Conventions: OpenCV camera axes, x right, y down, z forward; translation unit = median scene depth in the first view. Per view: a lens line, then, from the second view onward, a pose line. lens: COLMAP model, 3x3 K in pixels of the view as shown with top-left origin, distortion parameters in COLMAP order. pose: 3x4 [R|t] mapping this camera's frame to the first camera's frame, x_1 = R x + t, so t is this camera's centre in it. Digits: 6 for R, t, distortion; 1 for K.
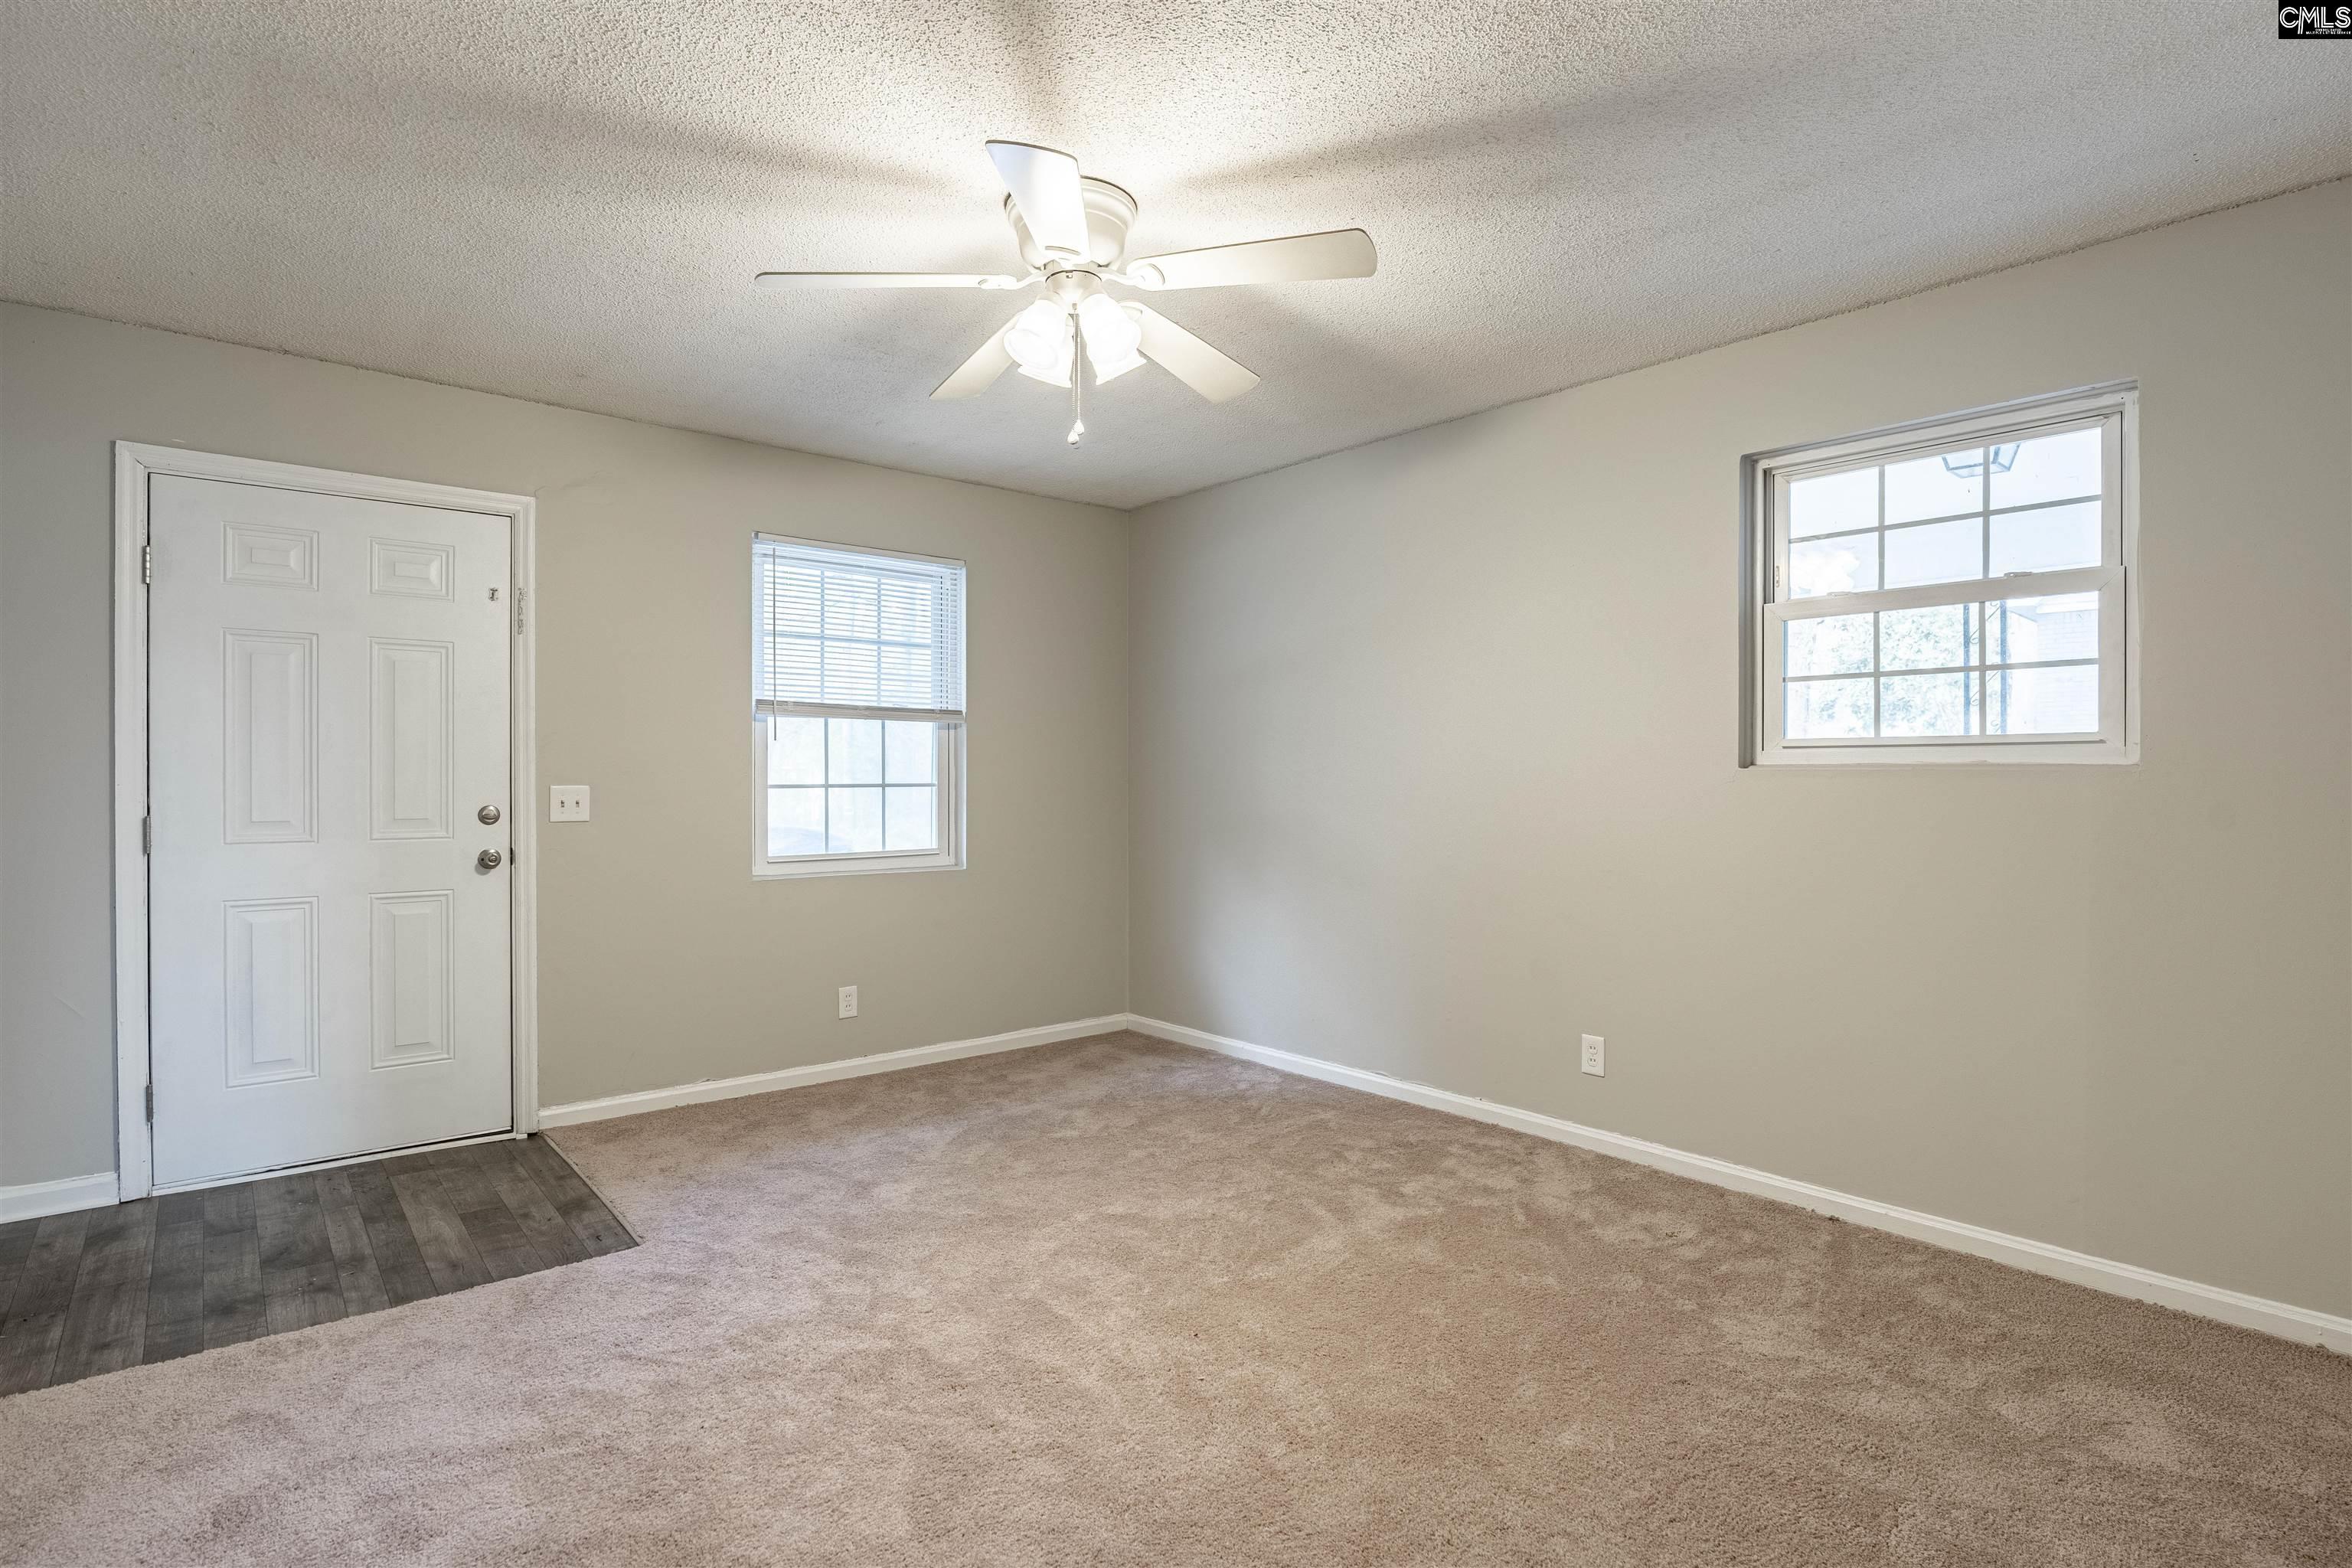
lens RADIAL K [[1168.5, 0, 1176.0], [0, 1168.5, 784.0], [0, 0, 1]] dist [-0.022570, 0.000939]
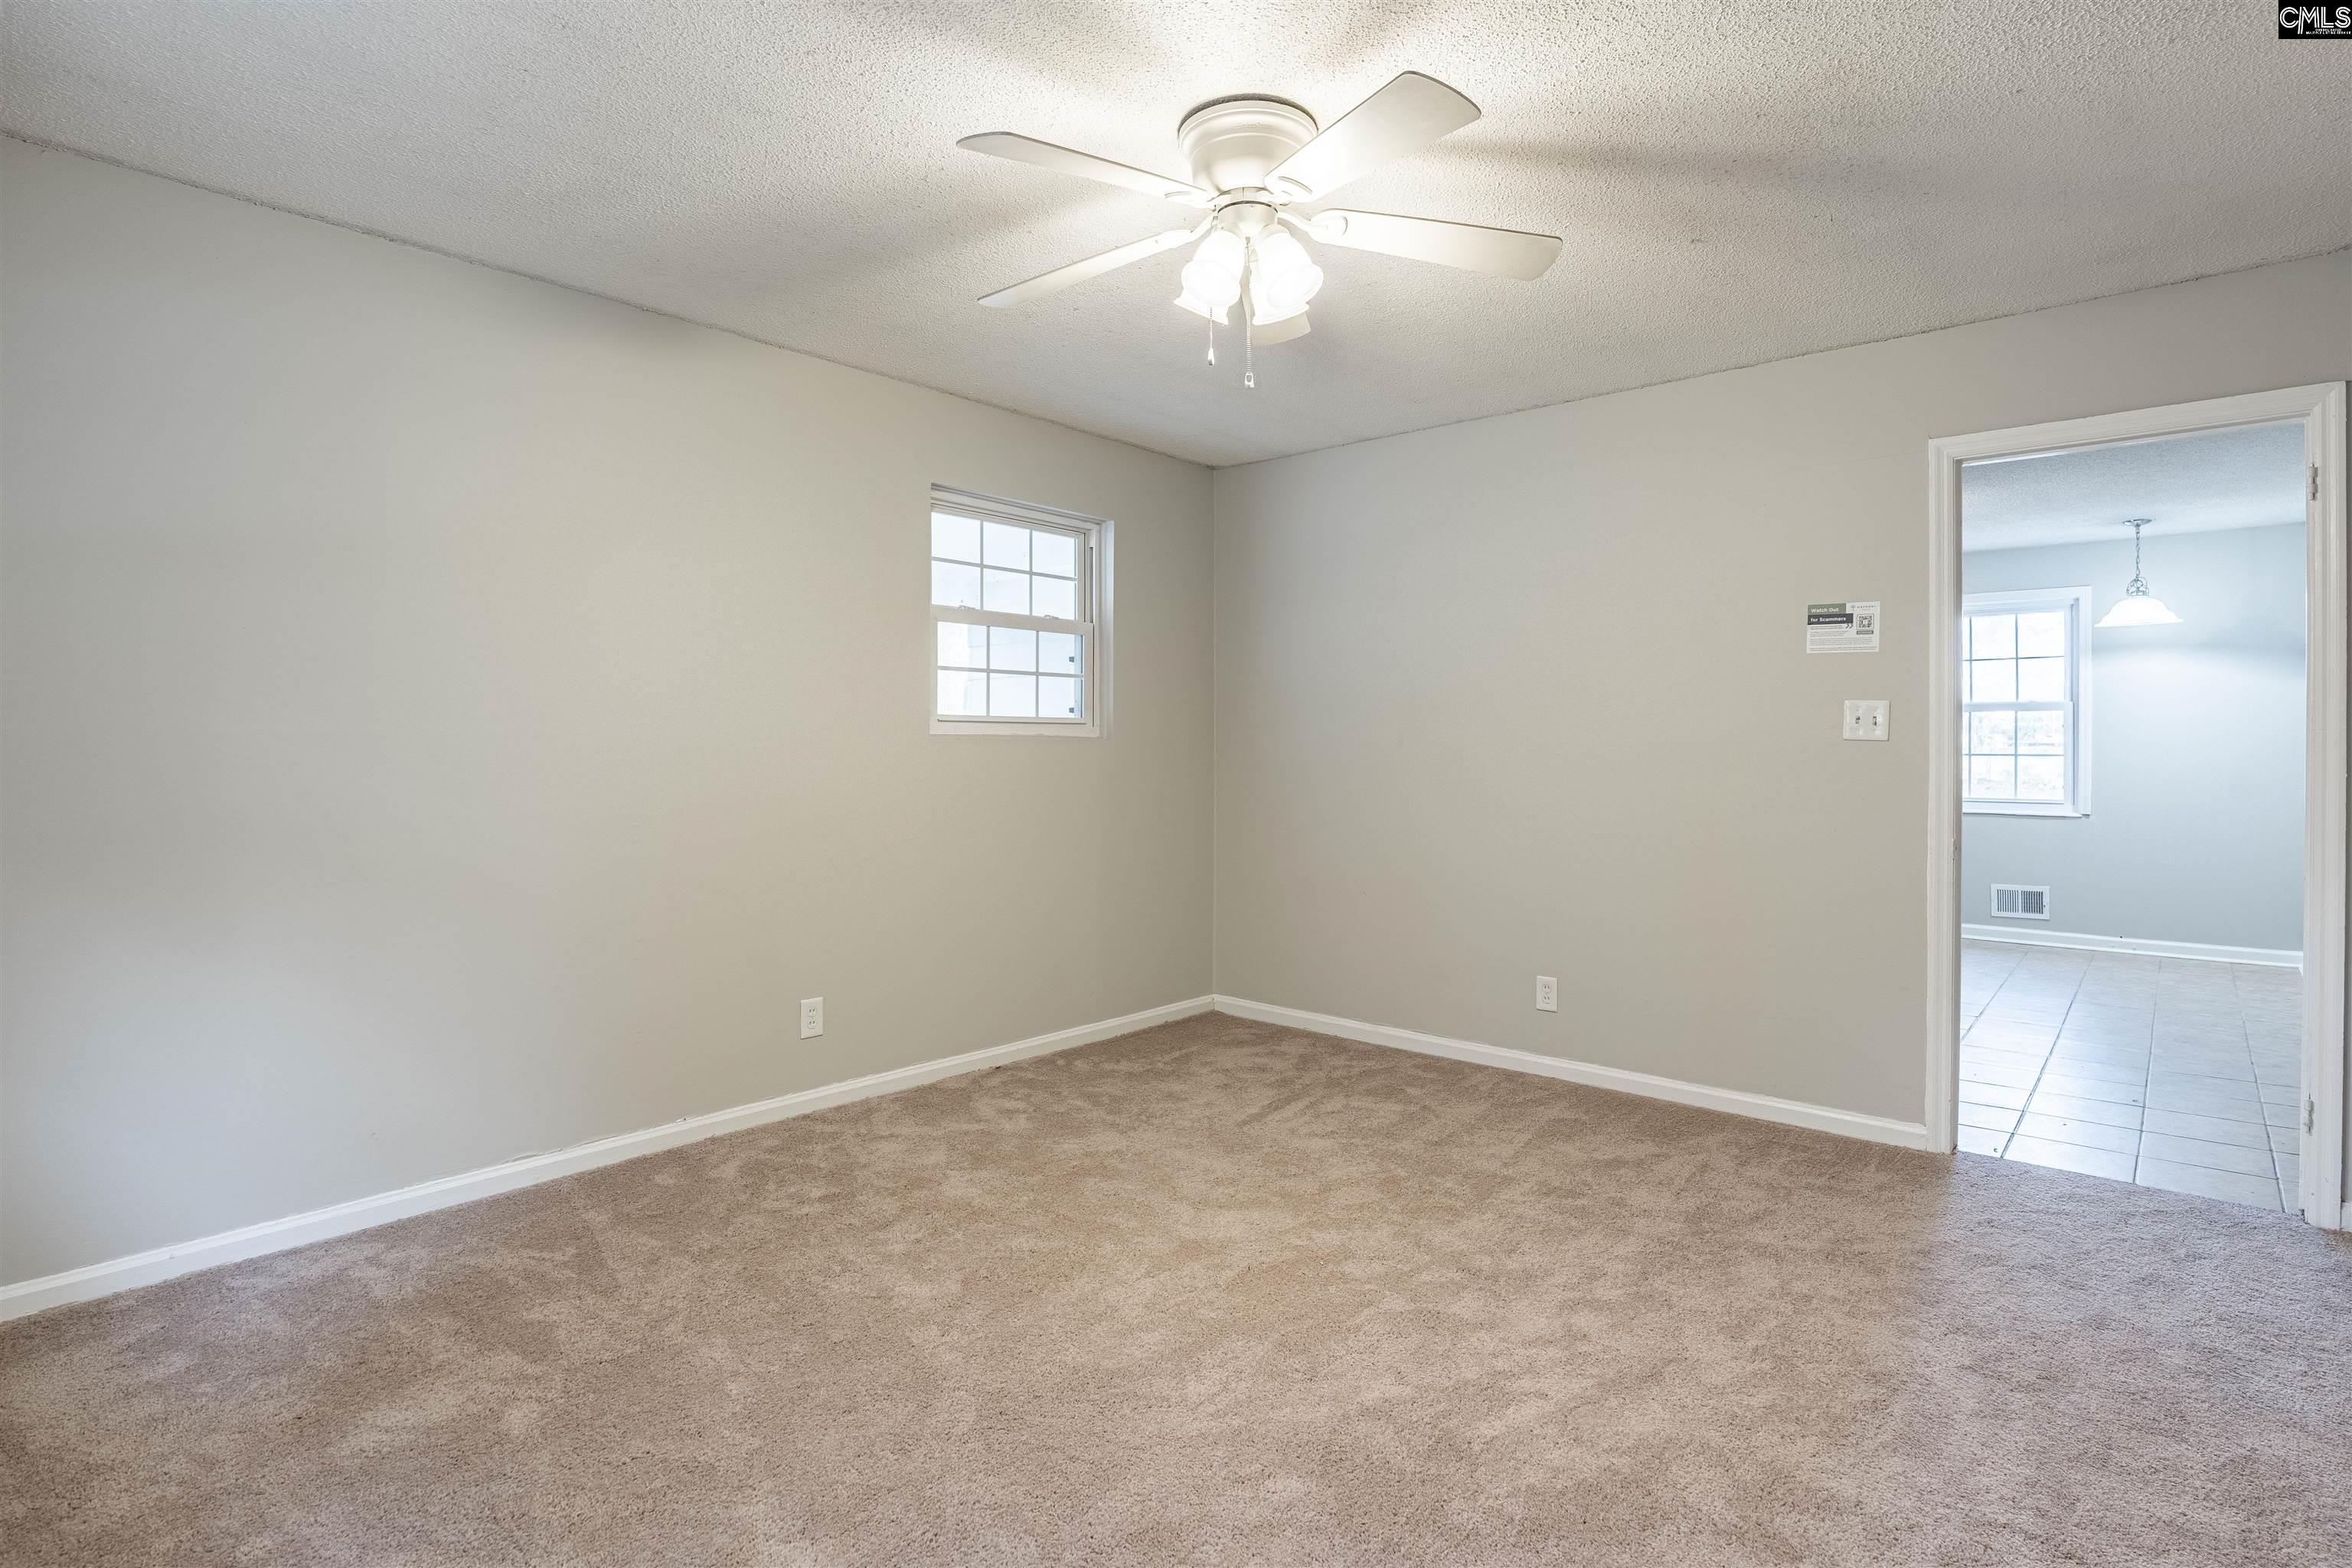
lens RADIAL K [[1168.5, 0, 1176.0], [0, 1168.5, 784.0], [0, 0, 1]] dist [-0.022570, 0.000939]
pose [[-0.156882, -0.030065, 0.987160, -0.781627], [0.006707, 0.999481, 0.031506, -0.001534], [-0.987595, 0.011563, -0.156599, 0.952174]]
